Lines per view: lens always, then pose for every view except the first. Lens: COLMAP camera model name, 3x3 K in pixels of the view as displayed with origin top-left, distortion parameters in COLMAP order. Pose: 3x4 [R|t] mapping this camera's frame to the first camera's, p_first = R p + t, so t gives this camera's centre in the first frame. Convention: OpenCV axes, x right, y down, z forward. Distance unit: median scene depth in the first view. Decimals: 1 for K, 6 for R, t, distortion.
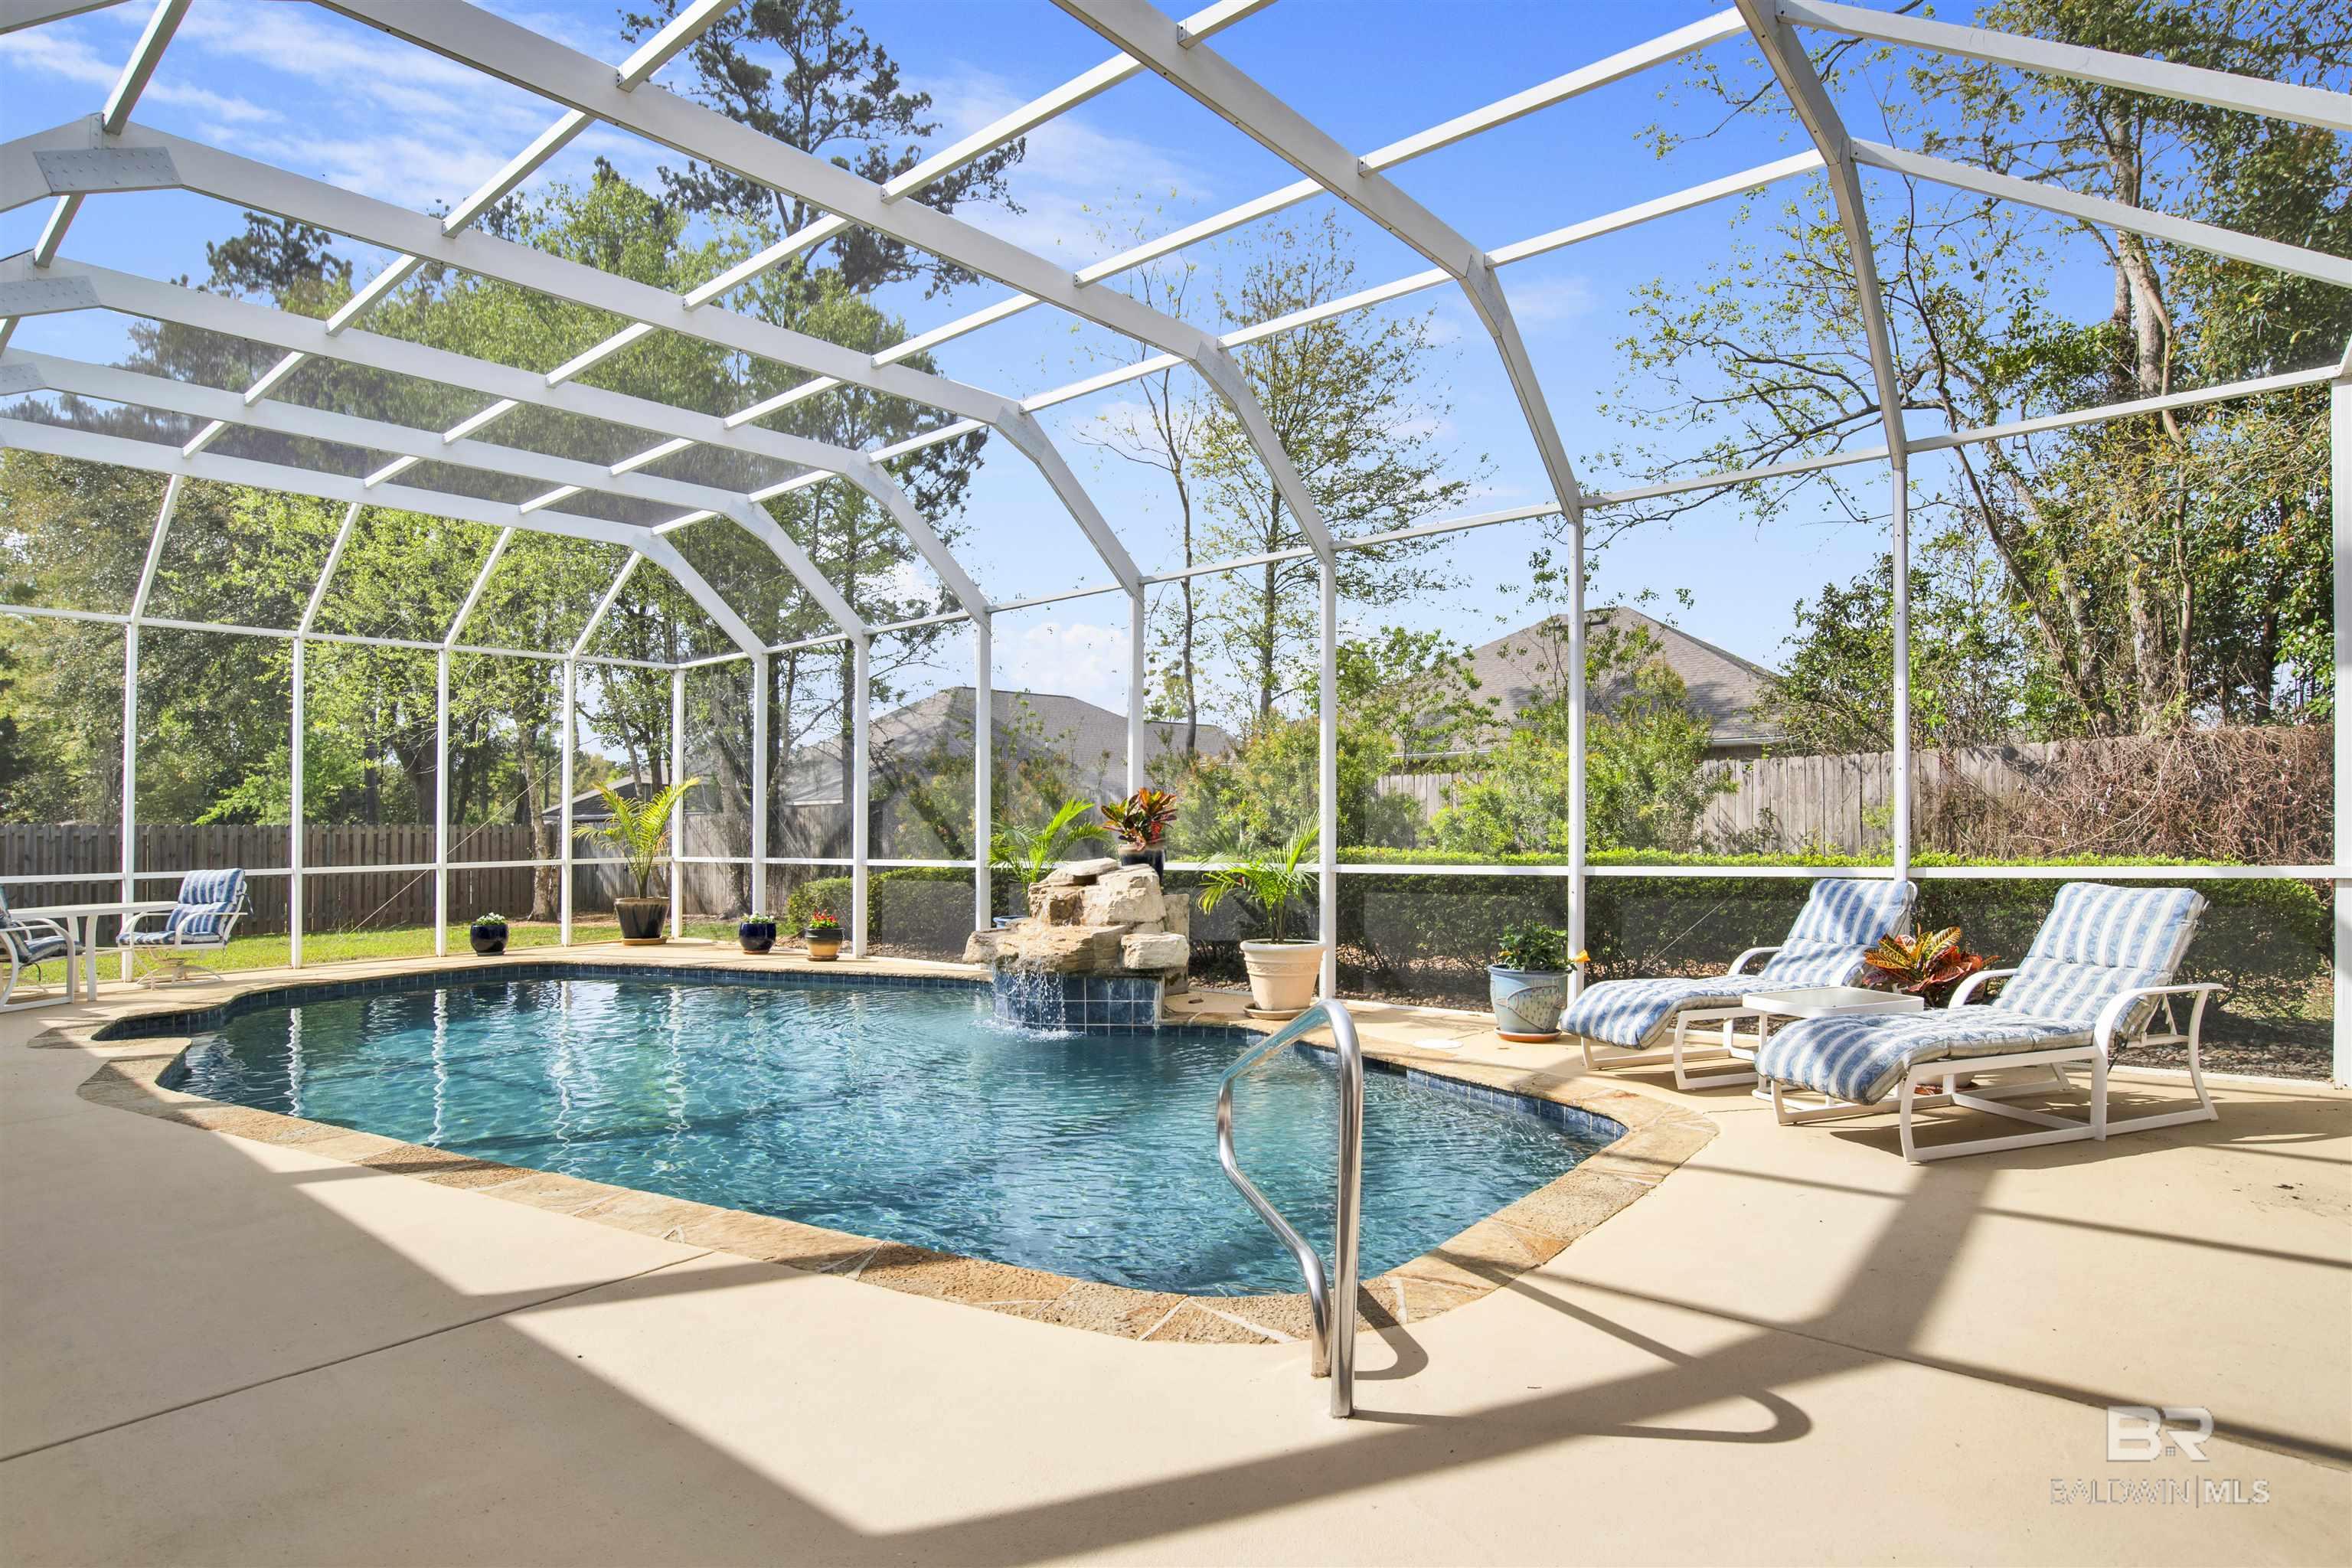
lens RADIAL K [[1233.9, 0, 1189.2], [0, 1233.9, 811.6], [0, 0, 1]] dist [-0.071715, 0.026883]
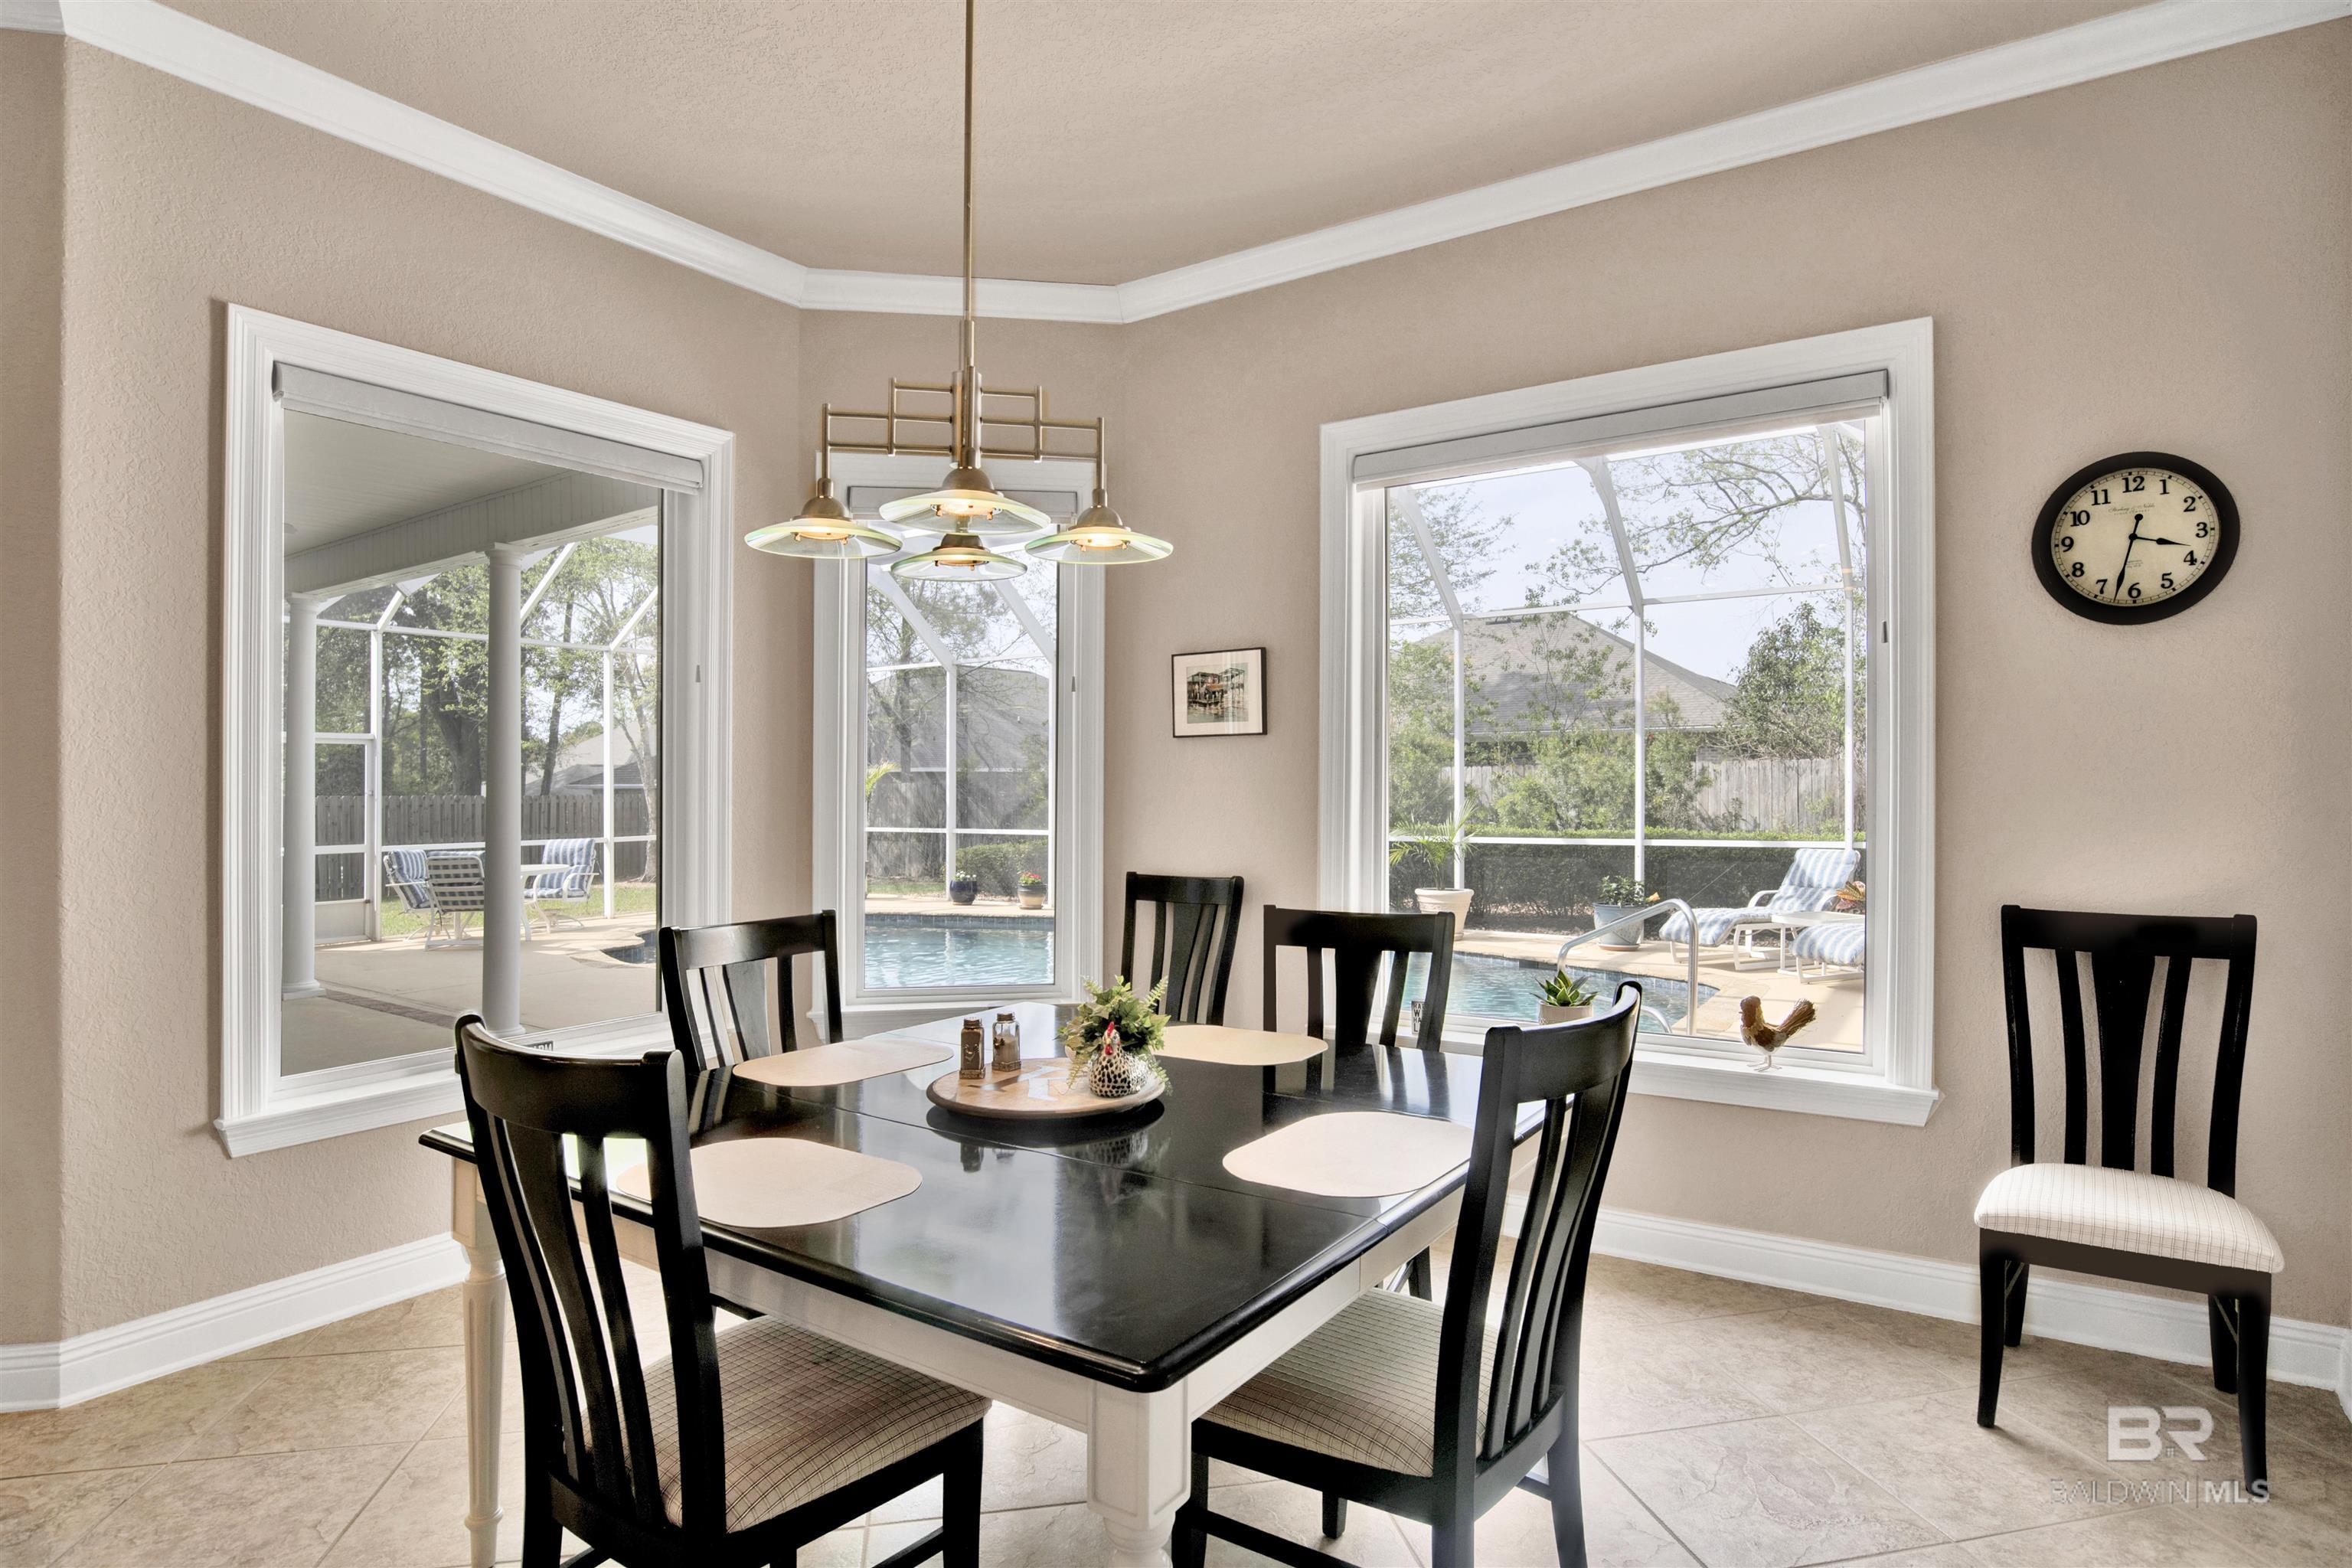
lens RADIAL K [[1247.7, 0, 1180.6], [0, 1247.7, 781.2], [0, 0, 1]] dist [-0.059046, 0.026321]
pose [[0.995249, 0.007376, 0.097078, -0.308191], [-0.007659, 0.999967, 0.002543, -0.021051], [-0.097056, -0.003275, 0.995274, -0.369676]]
